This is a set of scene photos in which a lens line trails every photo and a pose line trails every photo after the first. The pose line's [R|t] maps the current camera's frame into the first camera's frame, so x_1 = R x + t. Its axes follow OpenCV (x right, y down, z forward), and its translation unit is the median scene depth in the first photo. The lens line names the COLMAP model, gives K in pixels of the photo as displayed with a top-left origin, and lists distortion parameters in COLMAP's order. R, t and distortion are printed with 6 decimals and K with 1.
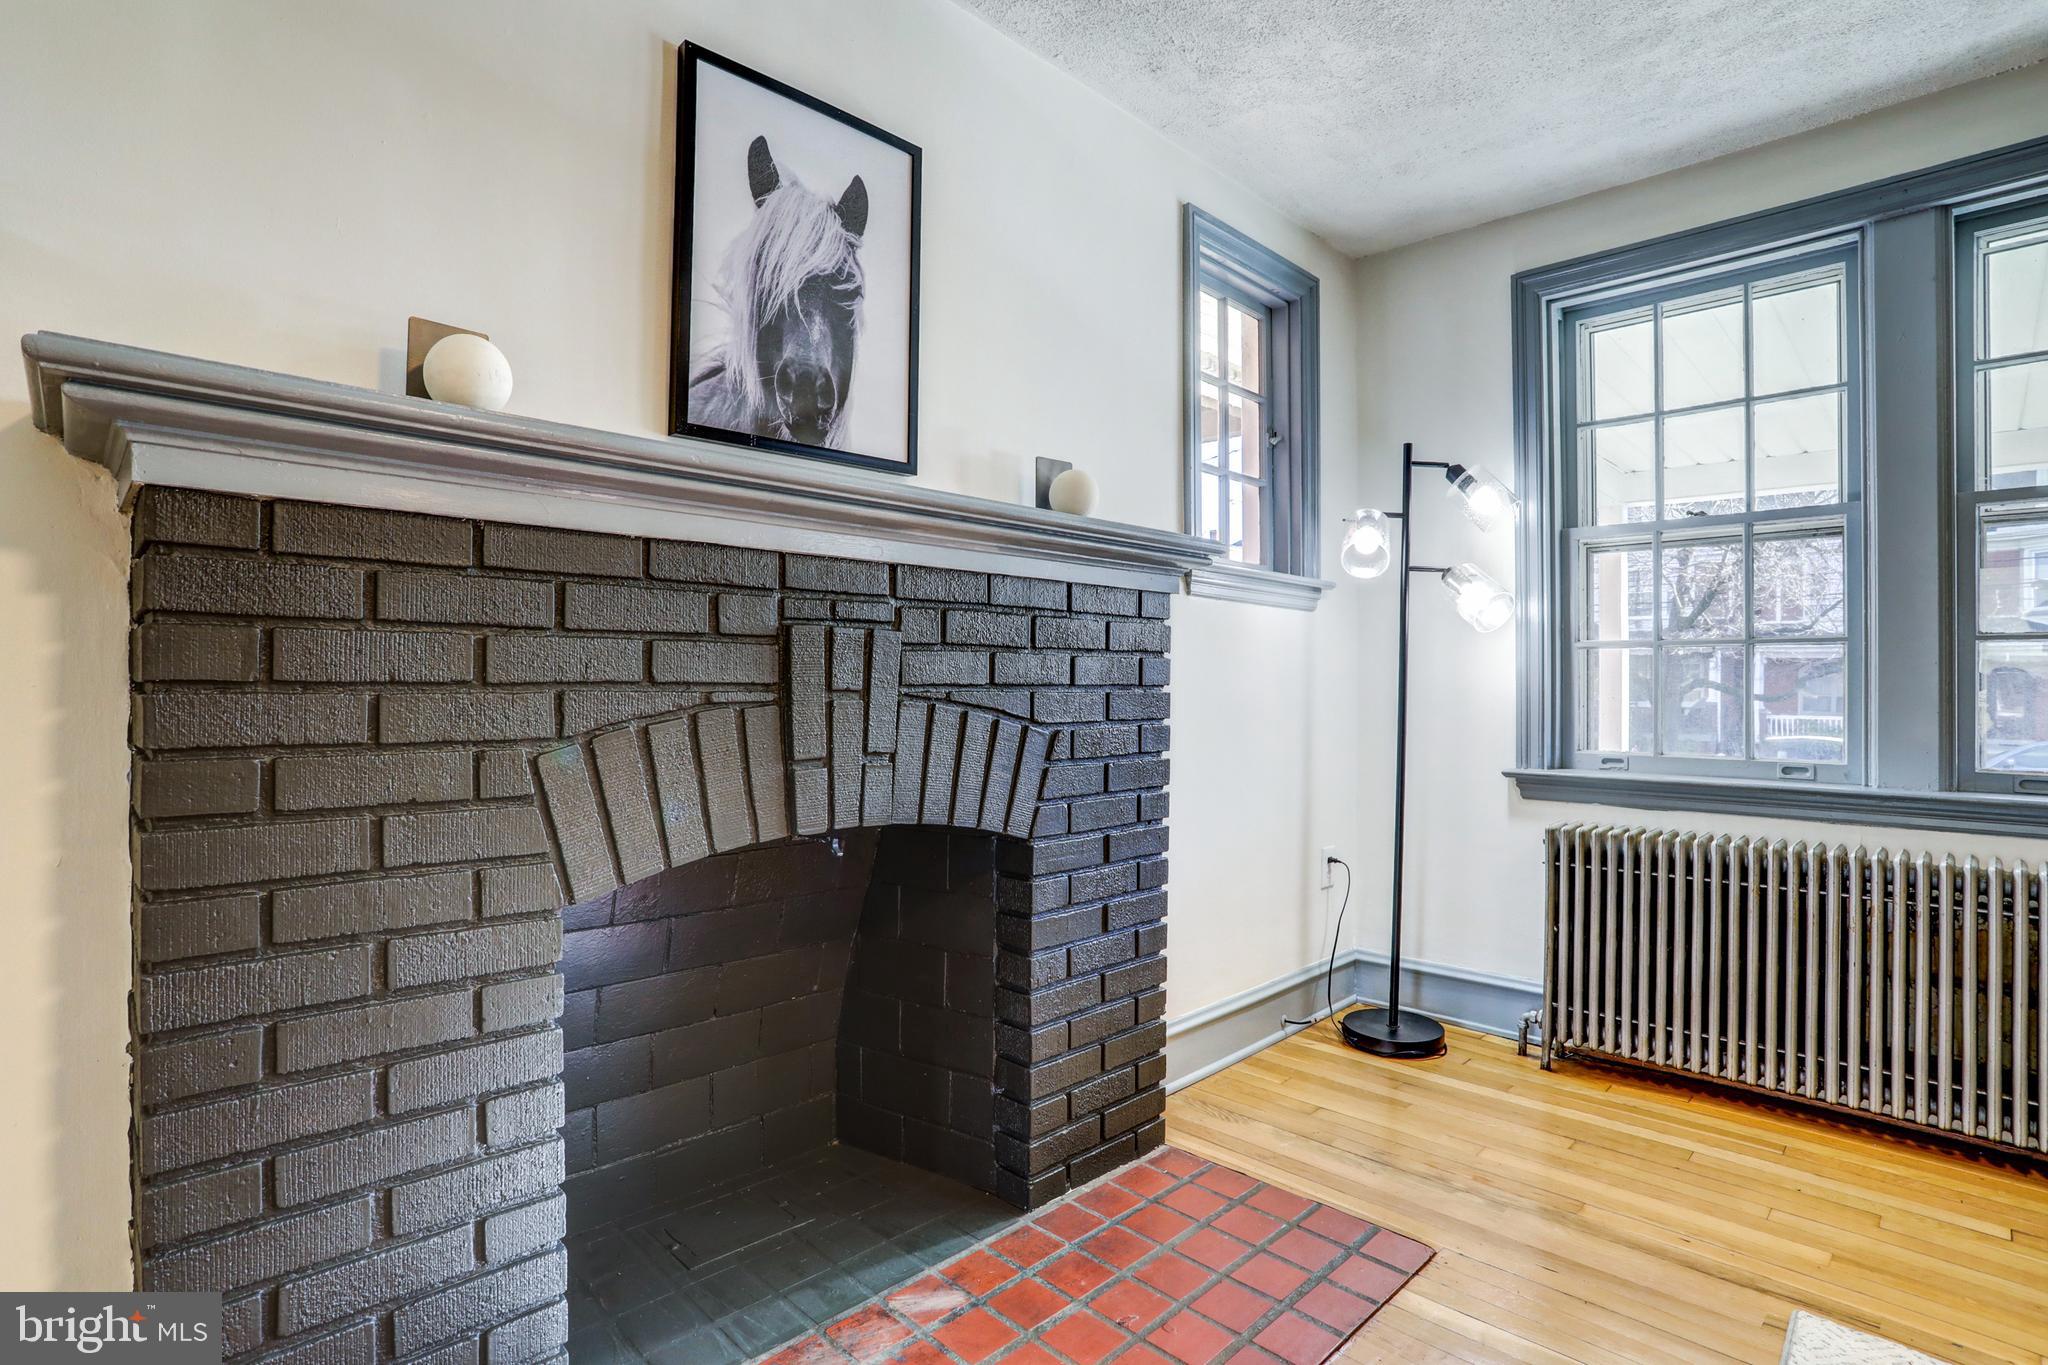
lens RADIAL K [[1011.6, 0, 999.4], [0, 1011.6, 685.5], [0, 0, 1]] dist [-0.078176, 0.027274]
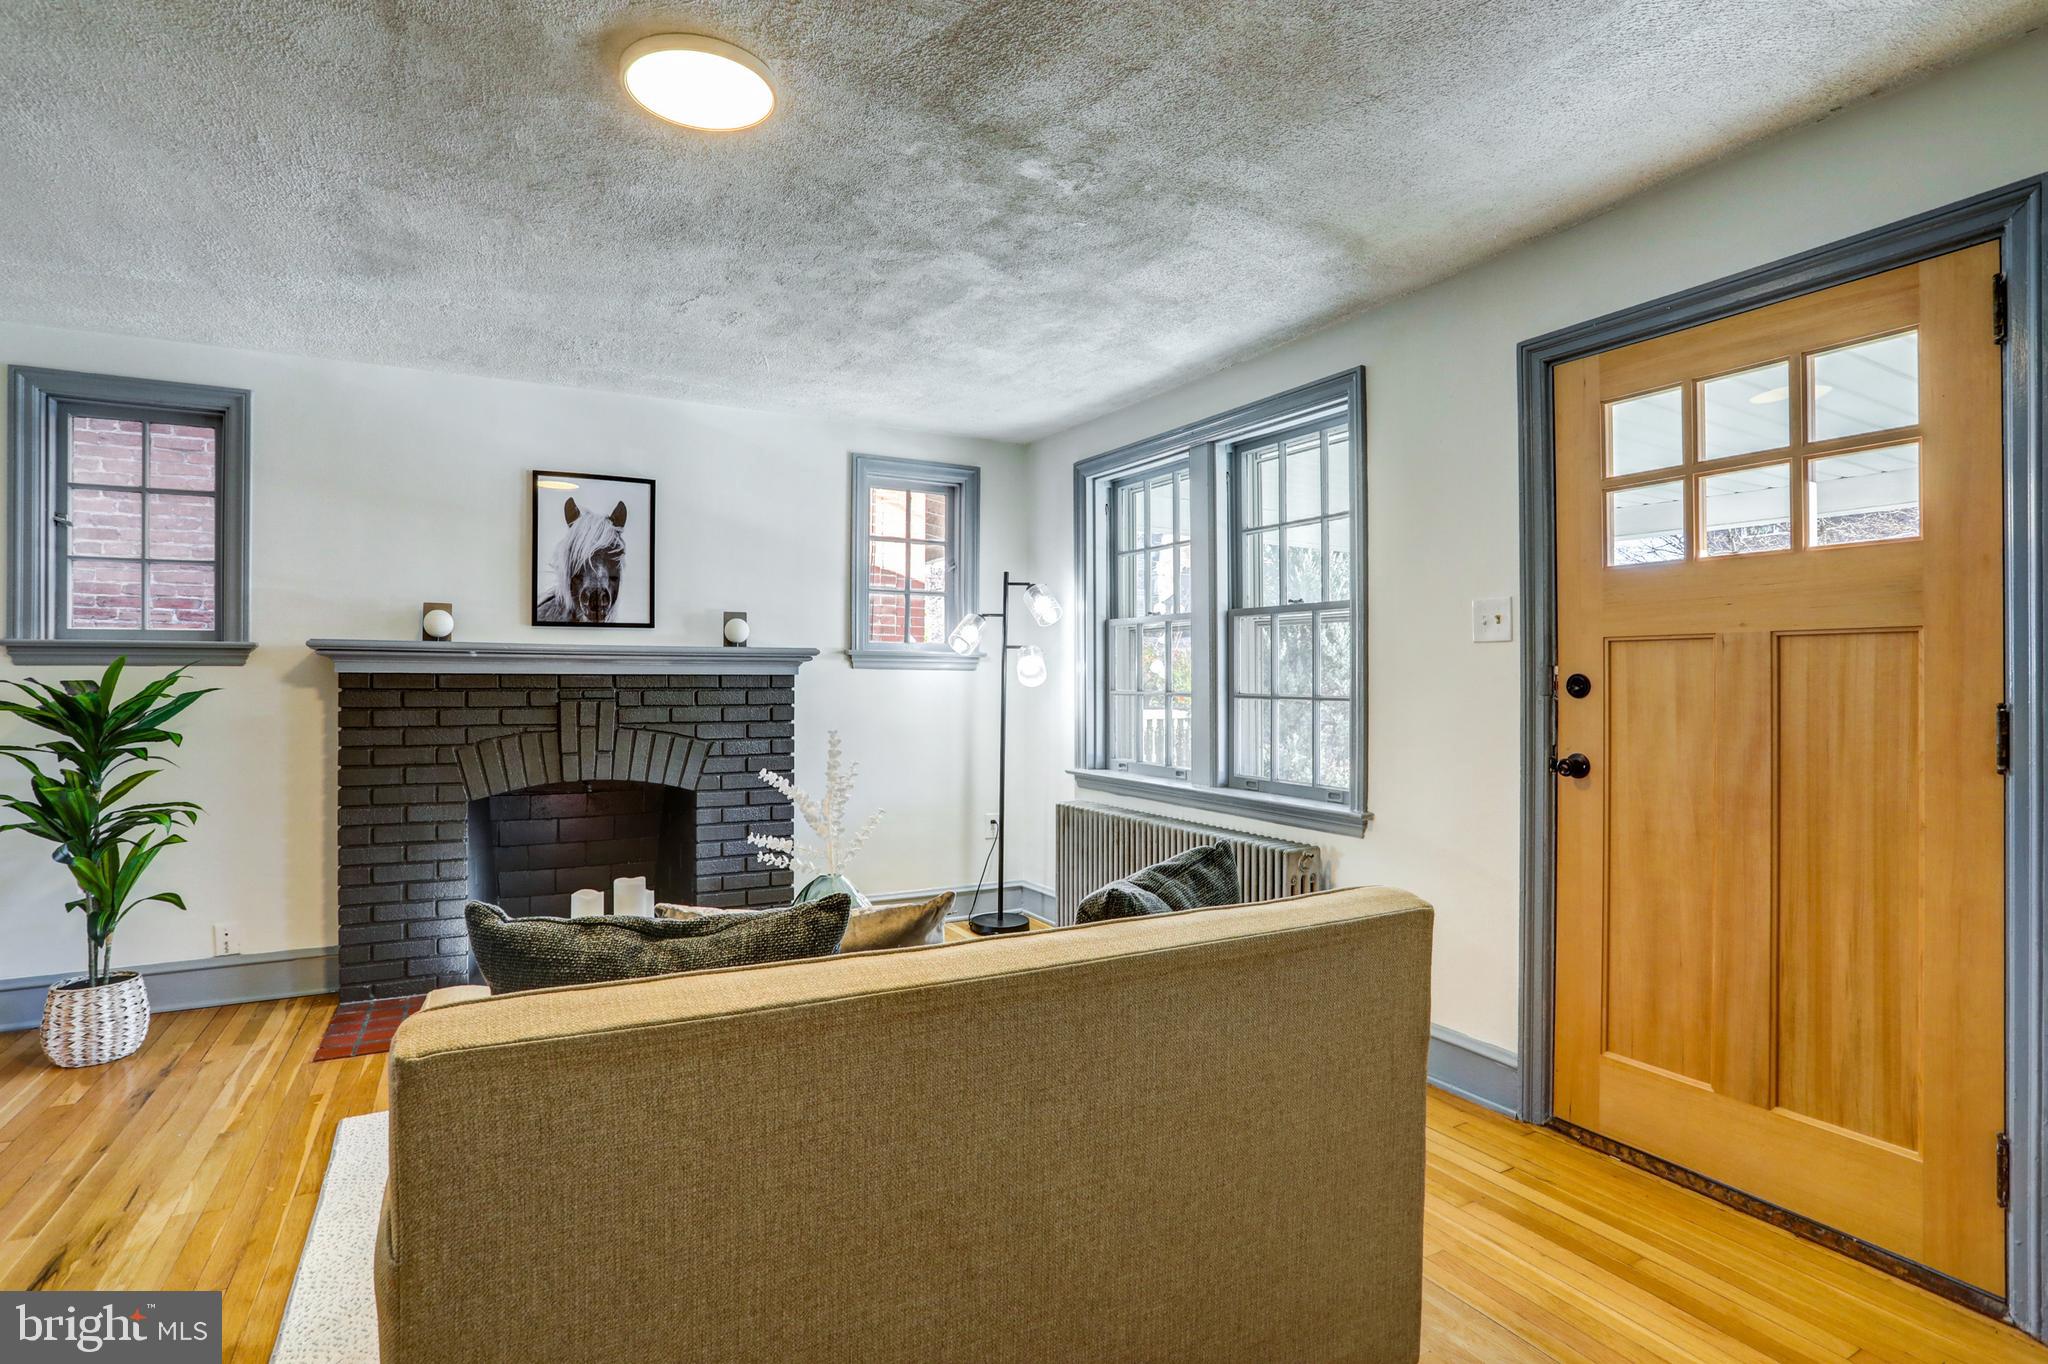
lens RADIAL K [[1016.8, 0, 989.9], [0, 1016.8, 672.6], [0, 0, 1]] dist [-0.066564, 0.022259]
pose [[0.961024, -0.002138, -0.276456, 1.245562], [0.000924, 0.999989, -0.004519, -0.096327], [0.276463, 0.004088, 0.961016, -0.948808]]
